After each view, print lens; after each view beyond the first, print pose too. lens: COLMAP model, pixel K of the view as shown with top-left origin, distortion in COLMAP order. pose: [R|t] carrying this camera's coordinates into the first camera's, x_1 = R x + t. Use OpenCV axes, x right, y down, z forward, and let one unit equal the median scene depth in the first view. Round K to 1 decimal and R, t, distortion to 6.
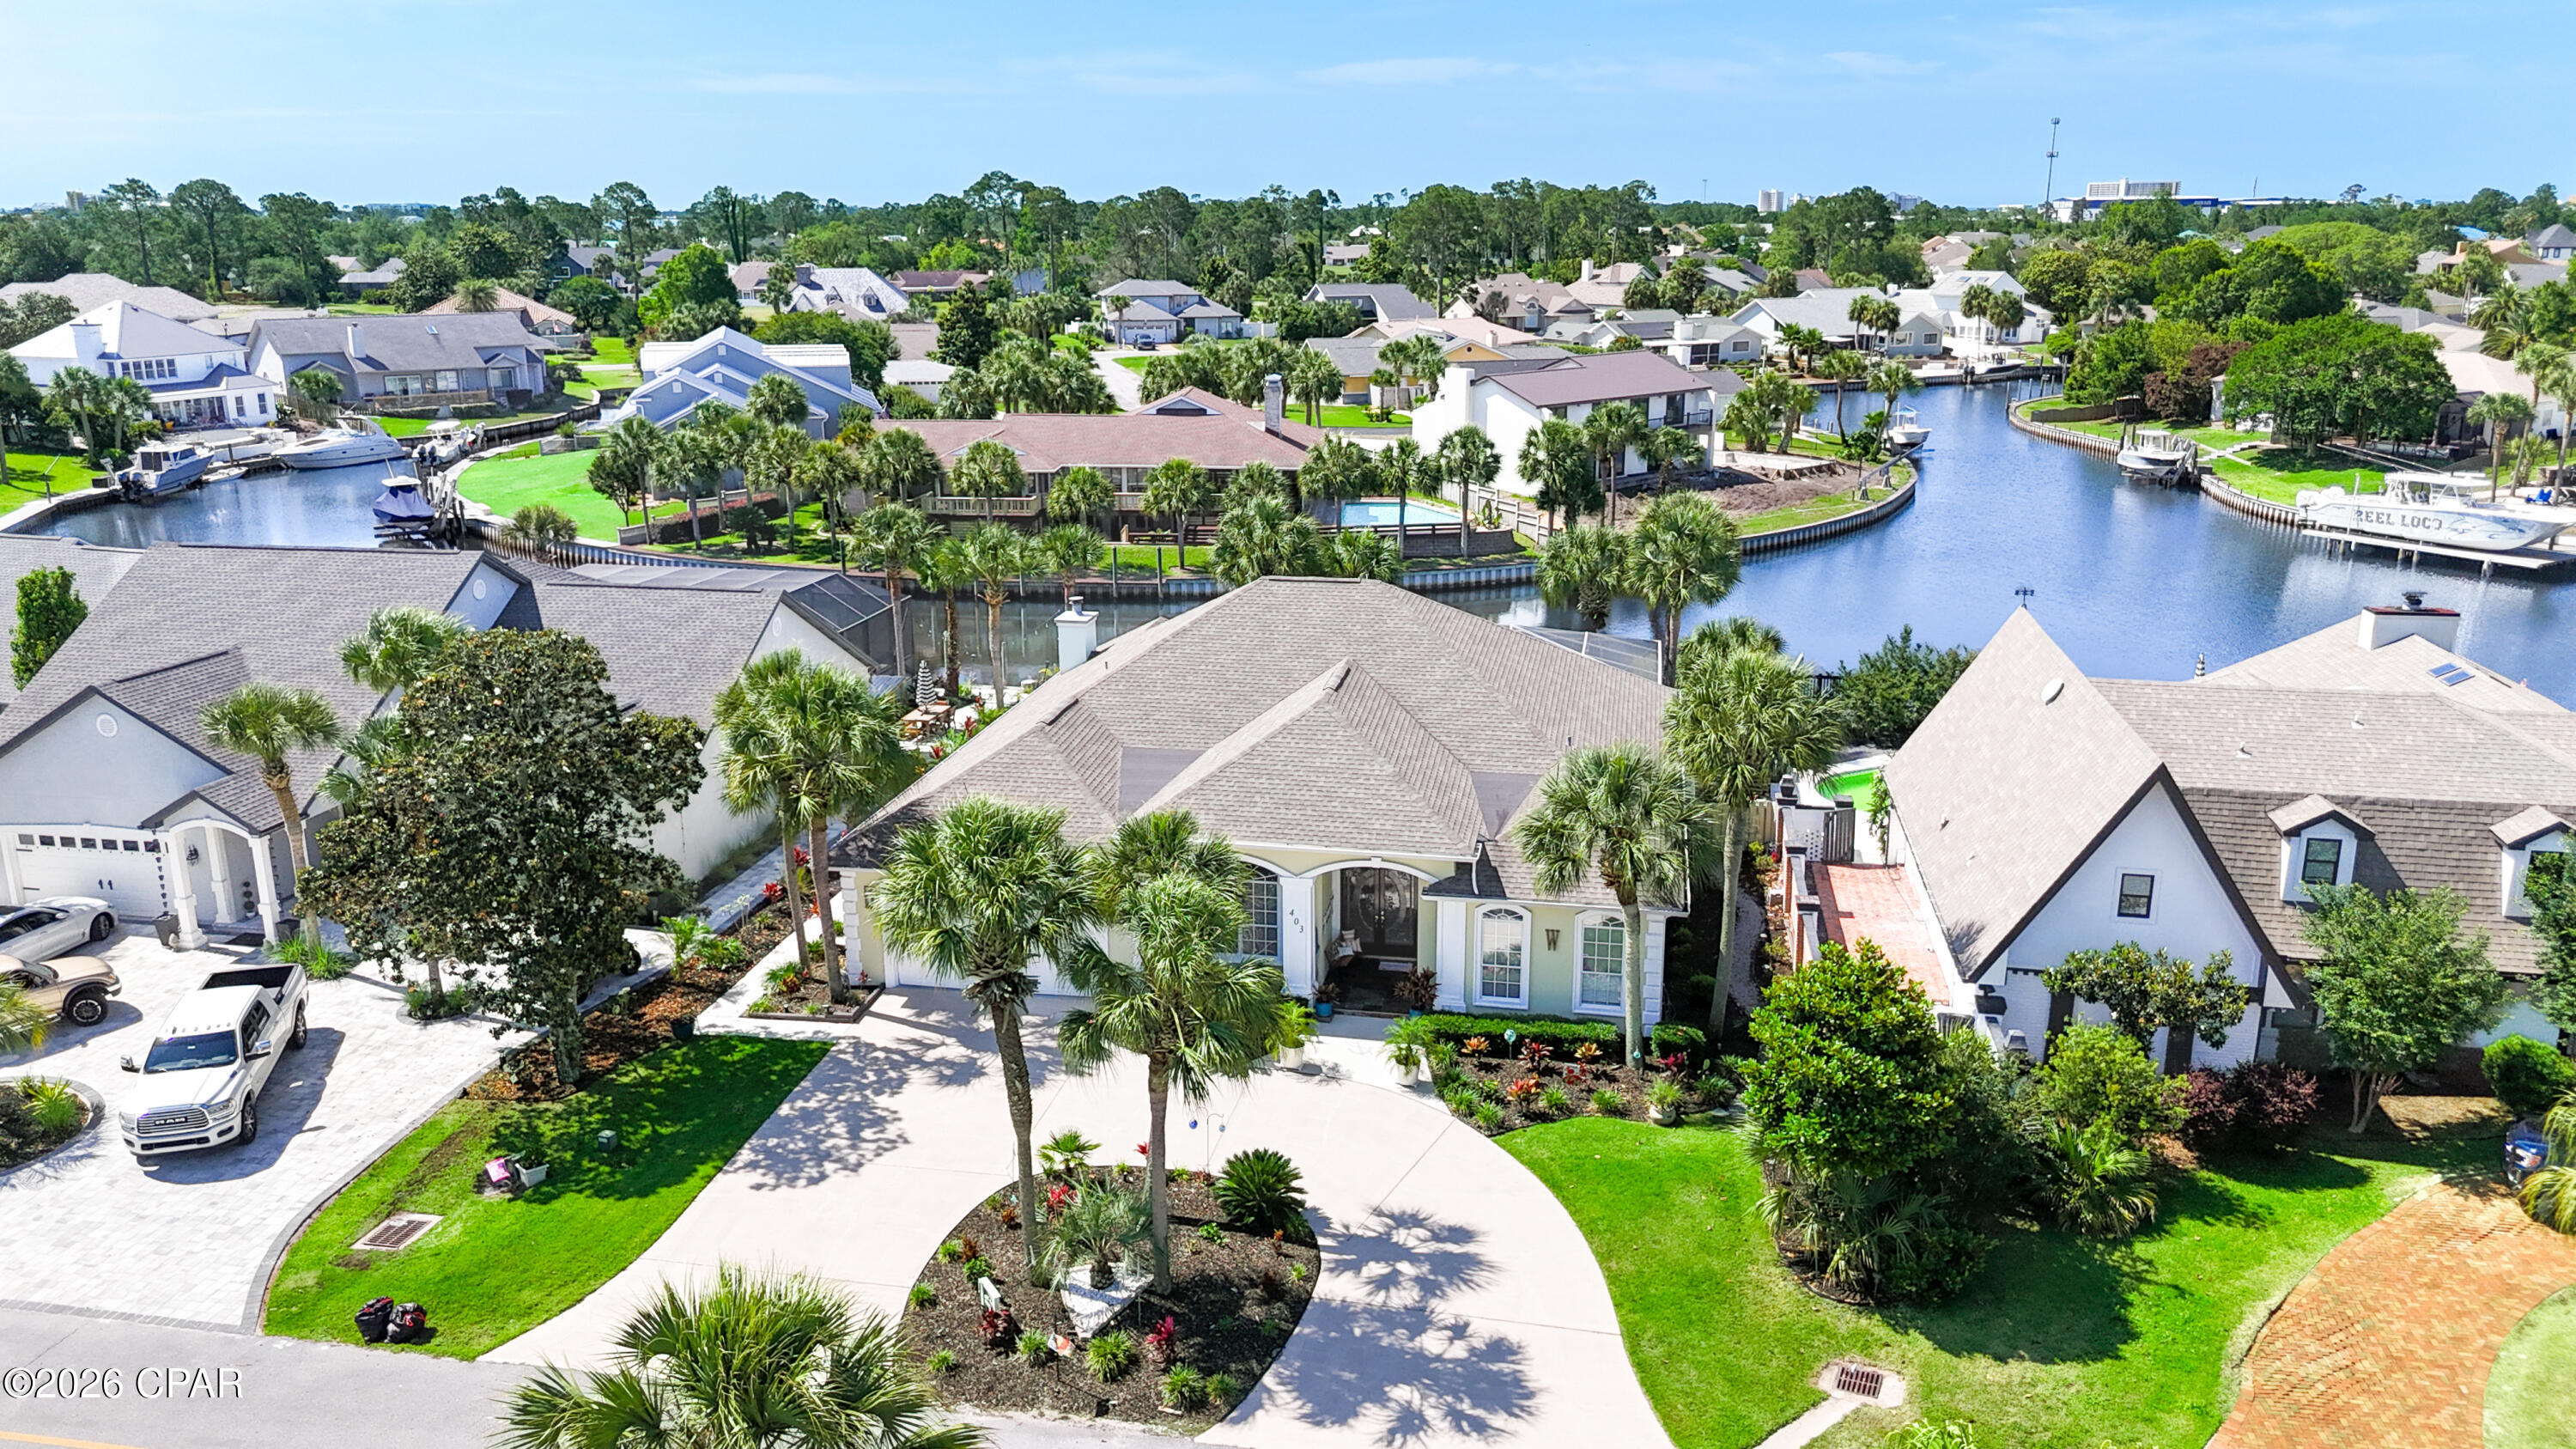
lens RADIAL K [[2075.7, 0, 1288.0], [0, 2075.7, 724.5], [0, 0, 1]] dist [0.047319, -0.006553]
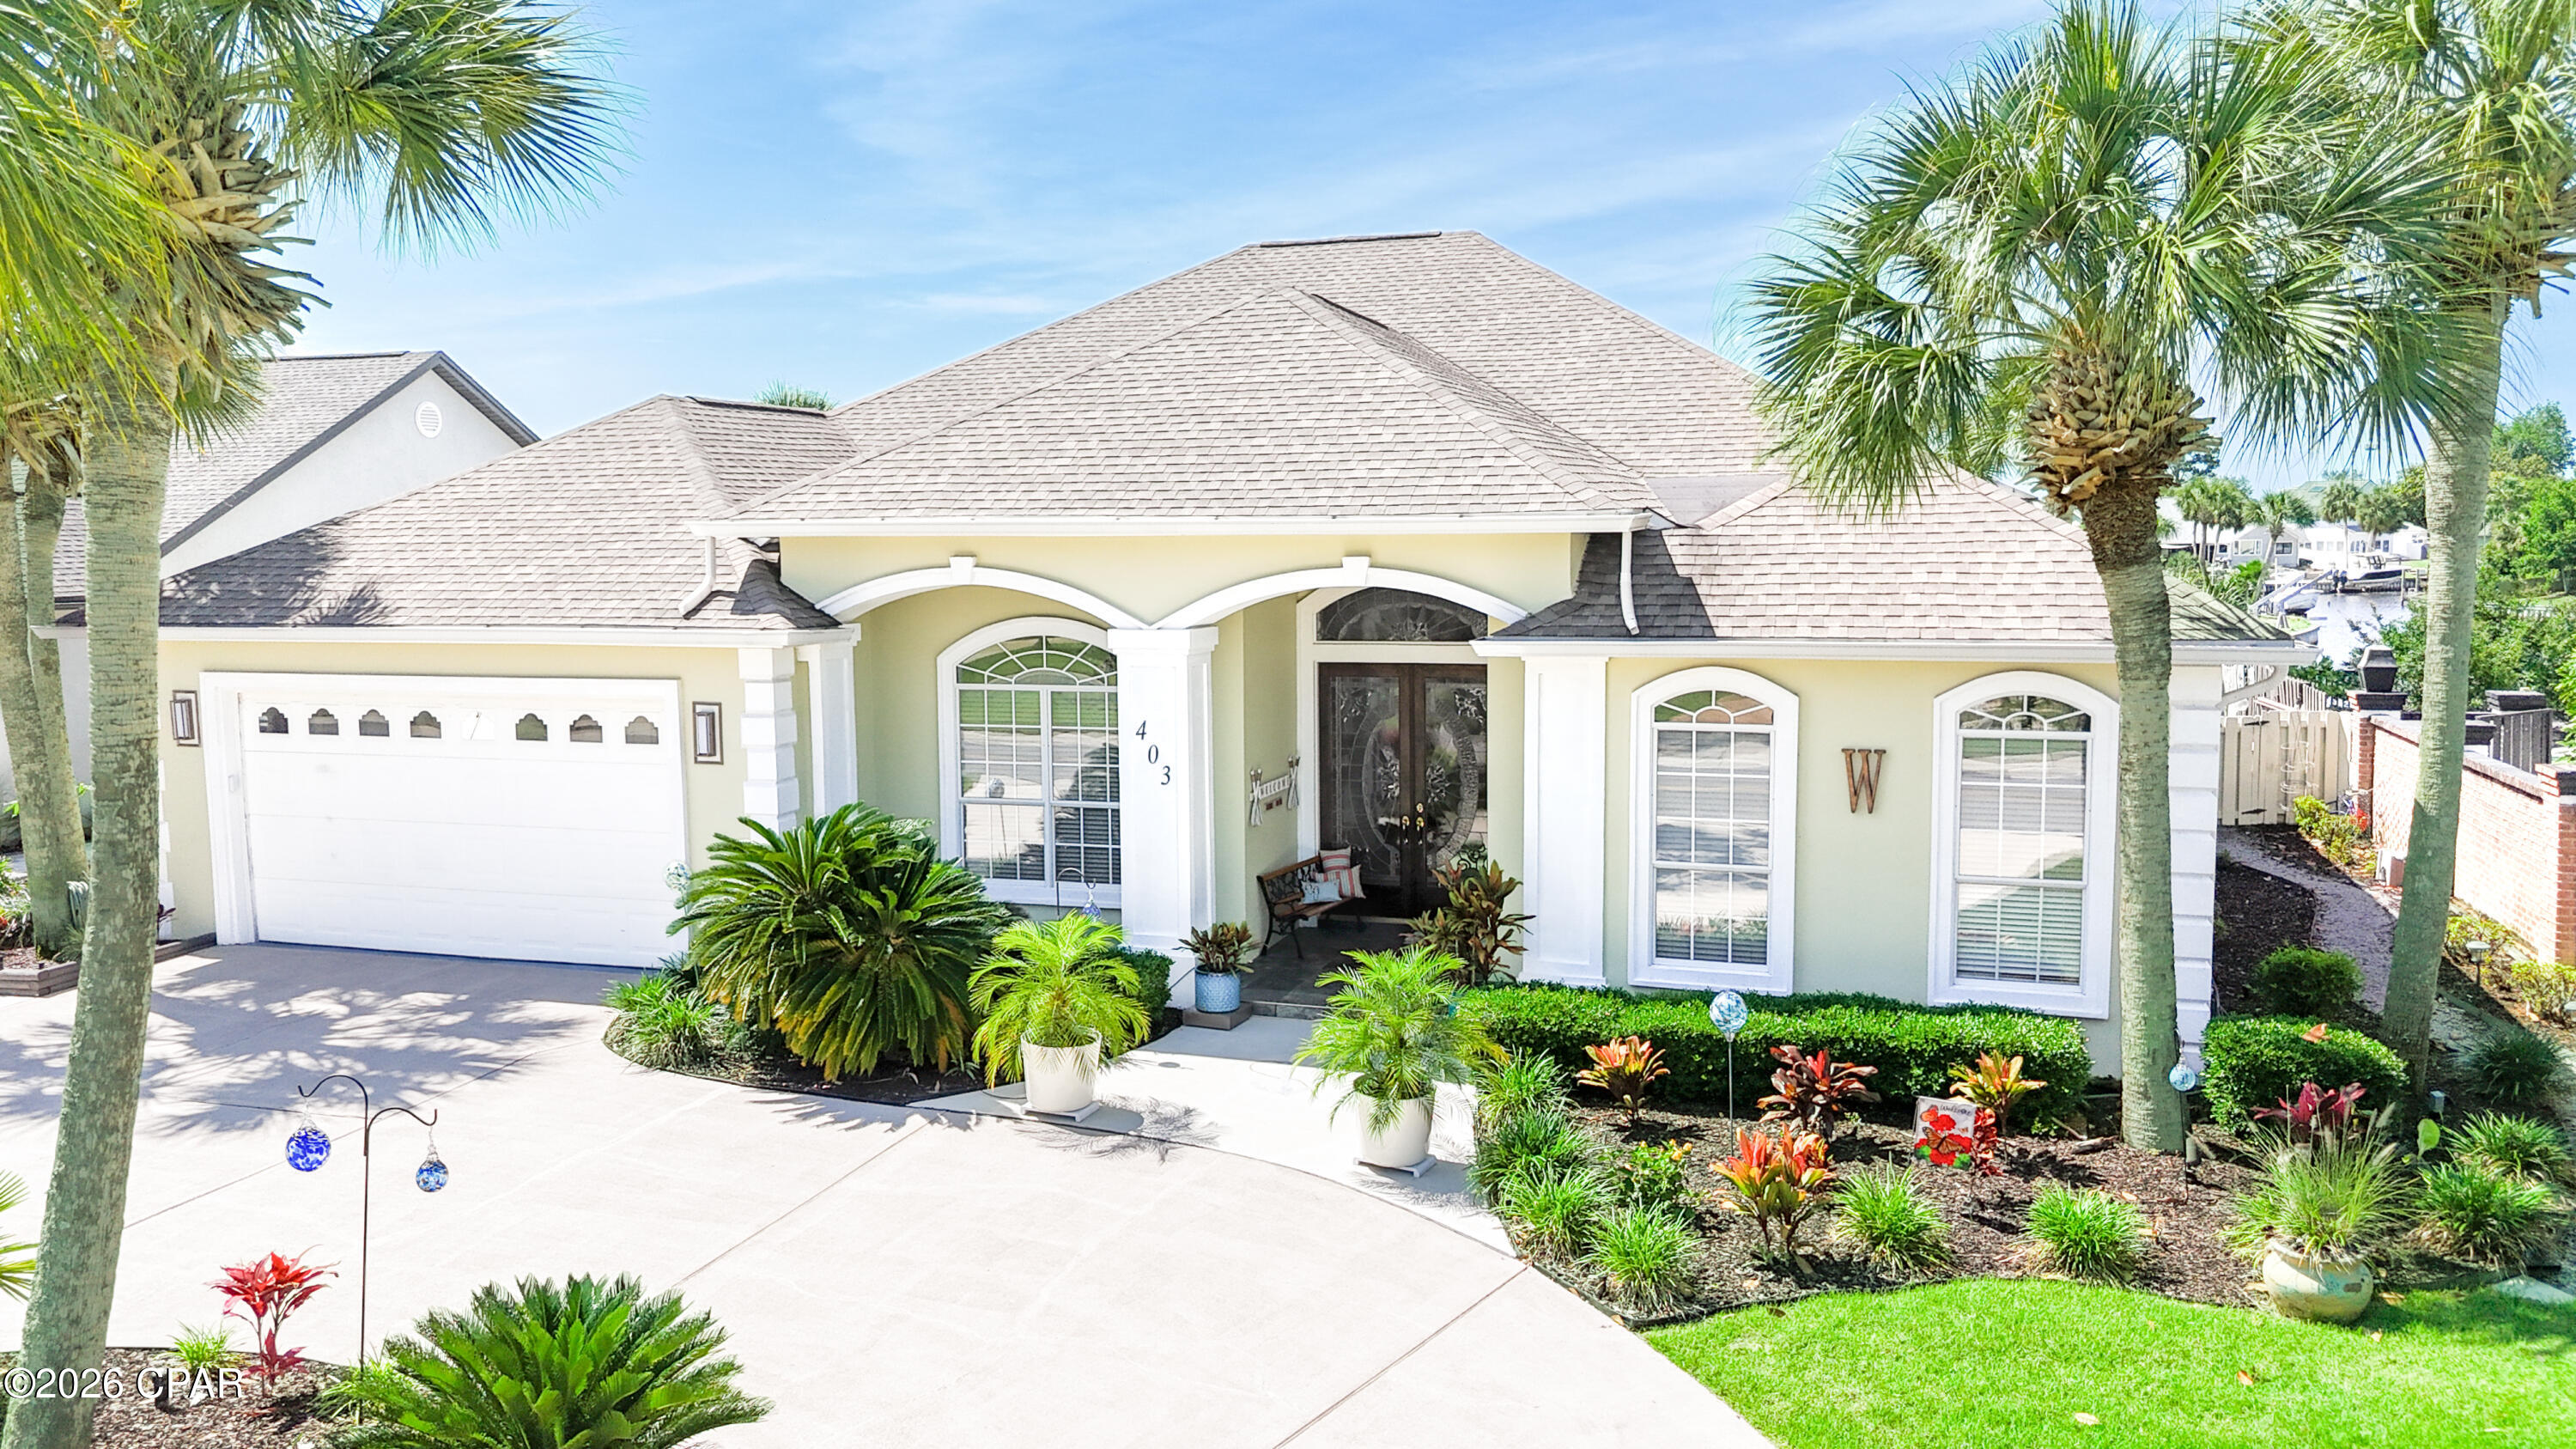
lens RADIAL K [[2075.7, 0, 1288.0], [0, 2075.7, 724.5], [0, 0, 1]] dist [0.047319, -0.006553]
pose [[0.991716, 0.010479, -0.128024, 0.084038], [-0.029705, 0.988360, -0.149202, 0.159986], [0.124971, 0.151769, 0.980484, 0.707311]]
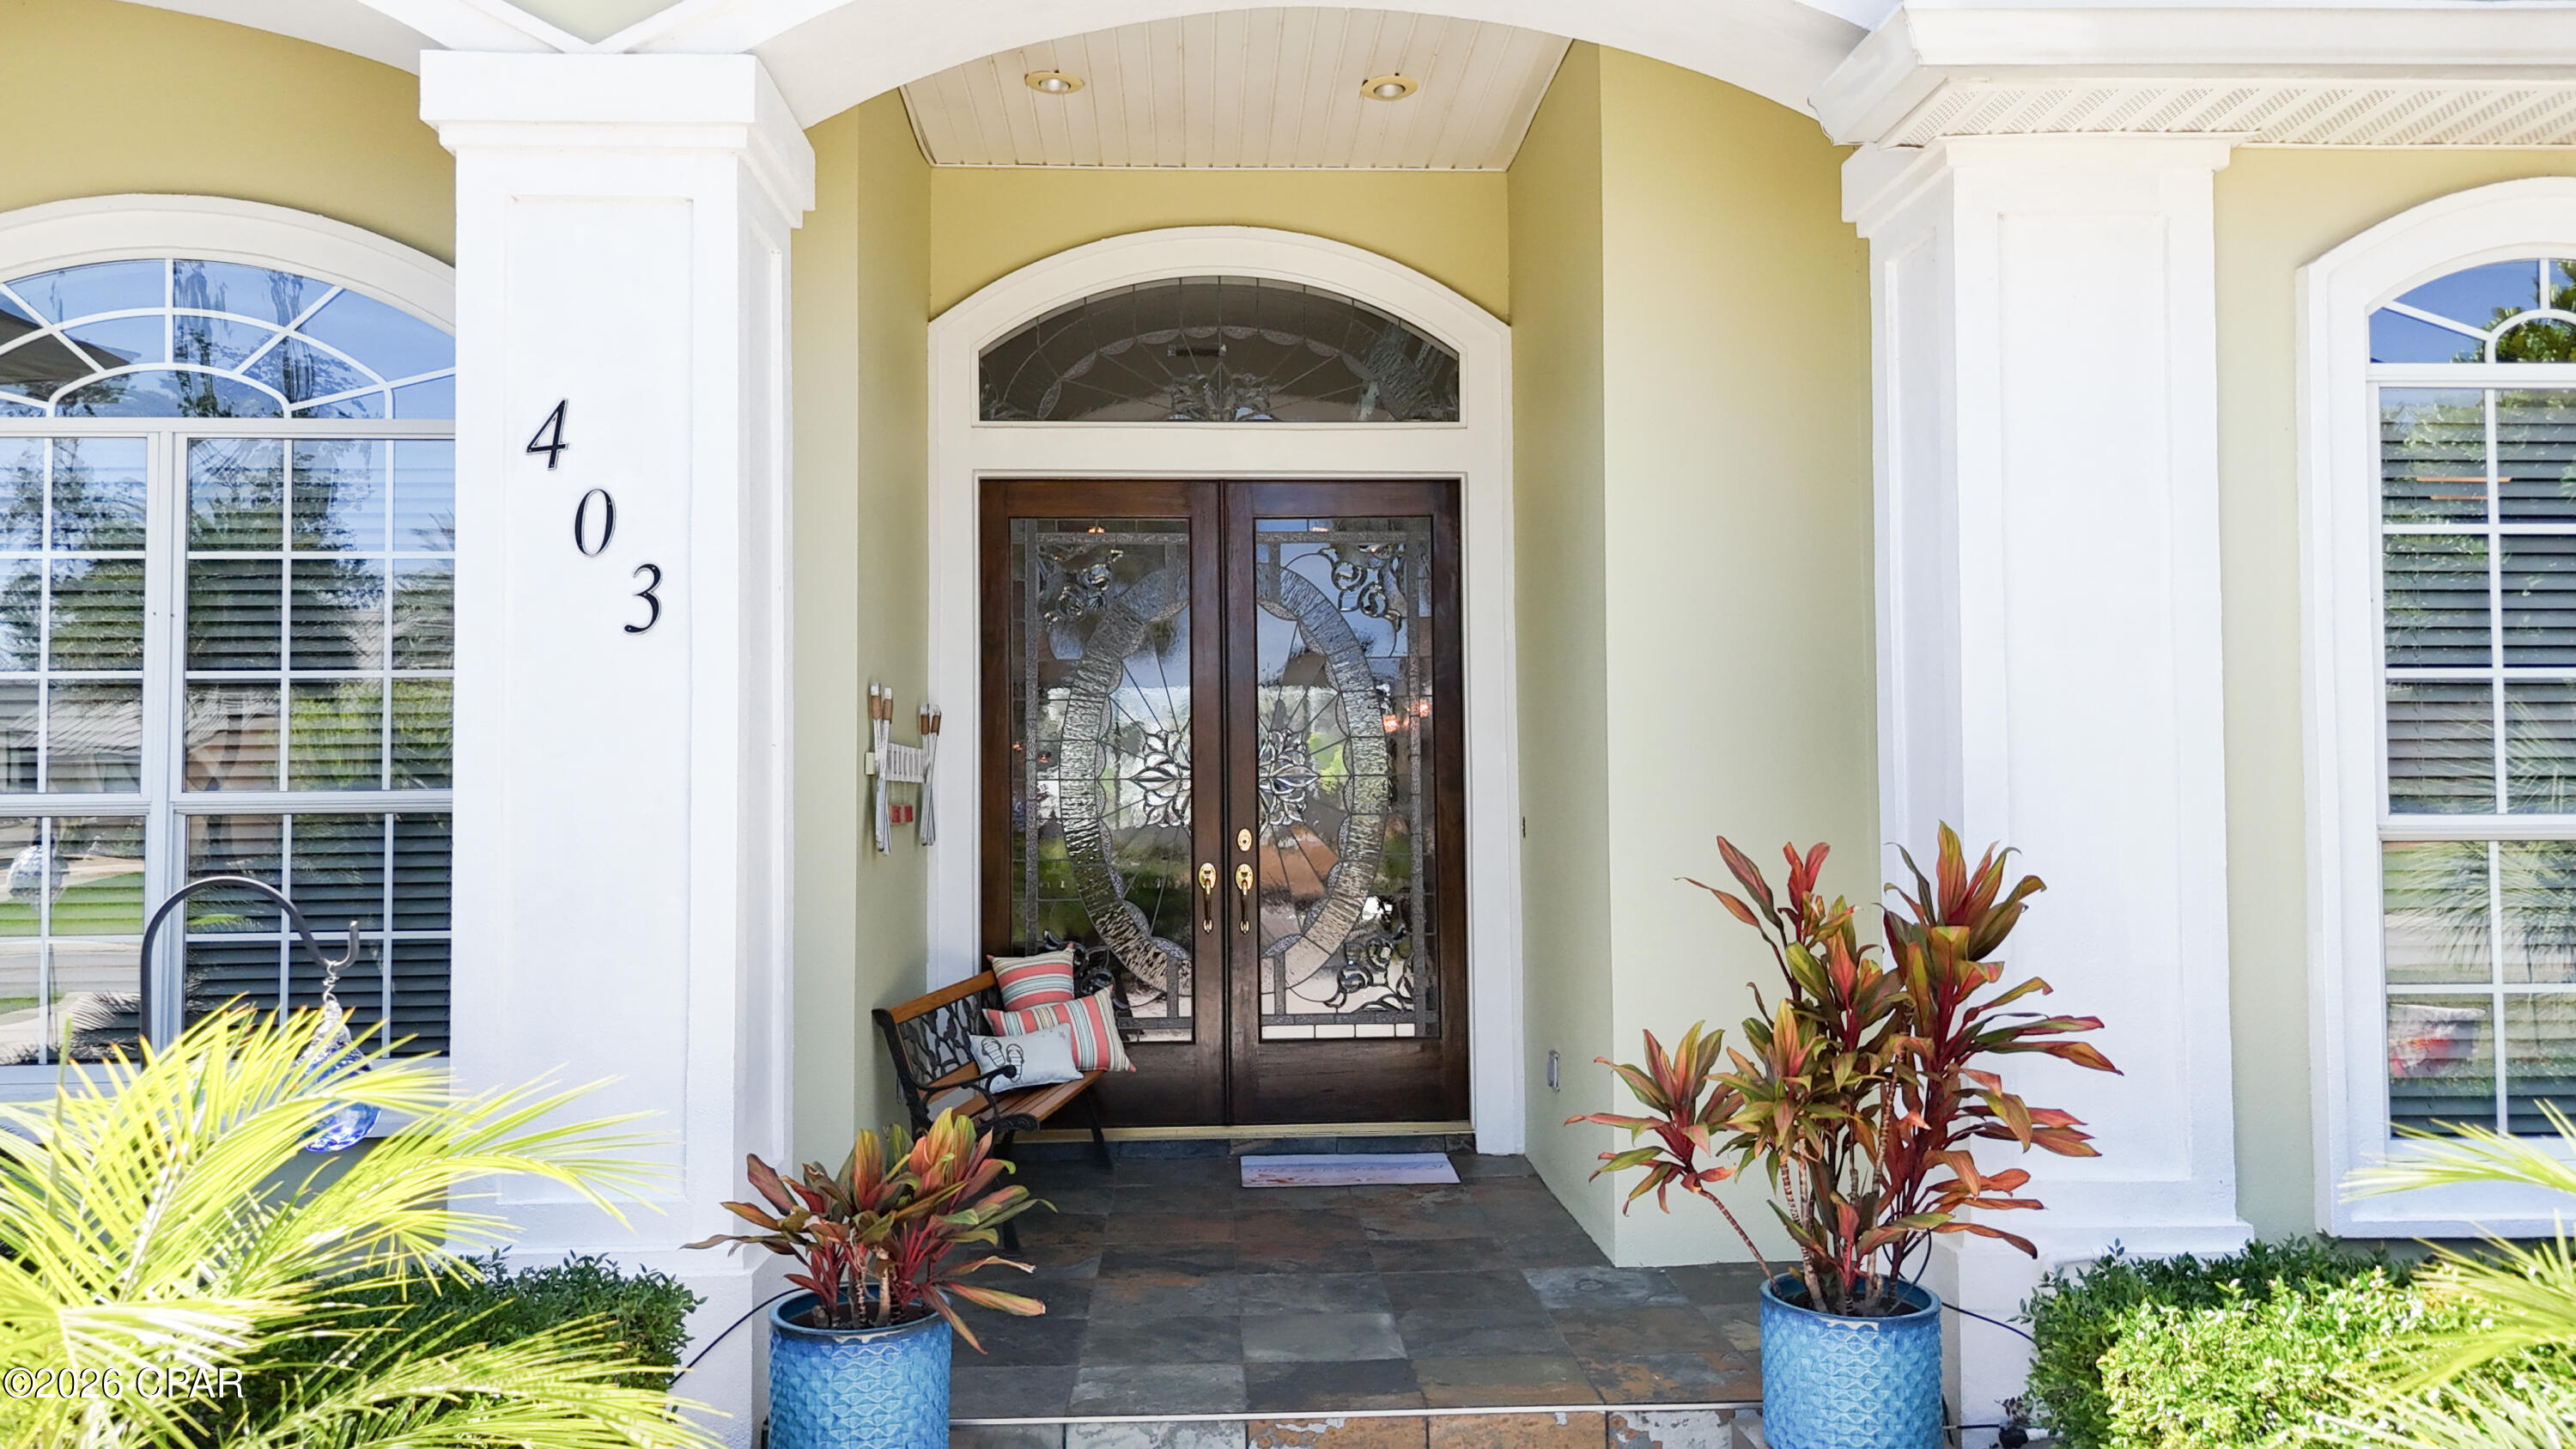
lens RADIAL K [[2075.7, 0, 1288.0], [0, 2075.7, 724.5], [0, 0, 1]] dist [0.047319, -0.006553]
pose [[0.977499, 0.008141, 0.210781, 0.017593], [0.050500, 0.961163, -0.271321, 0.148210], [-0.204804, 0.275860, 0.939125, 0.998930]]
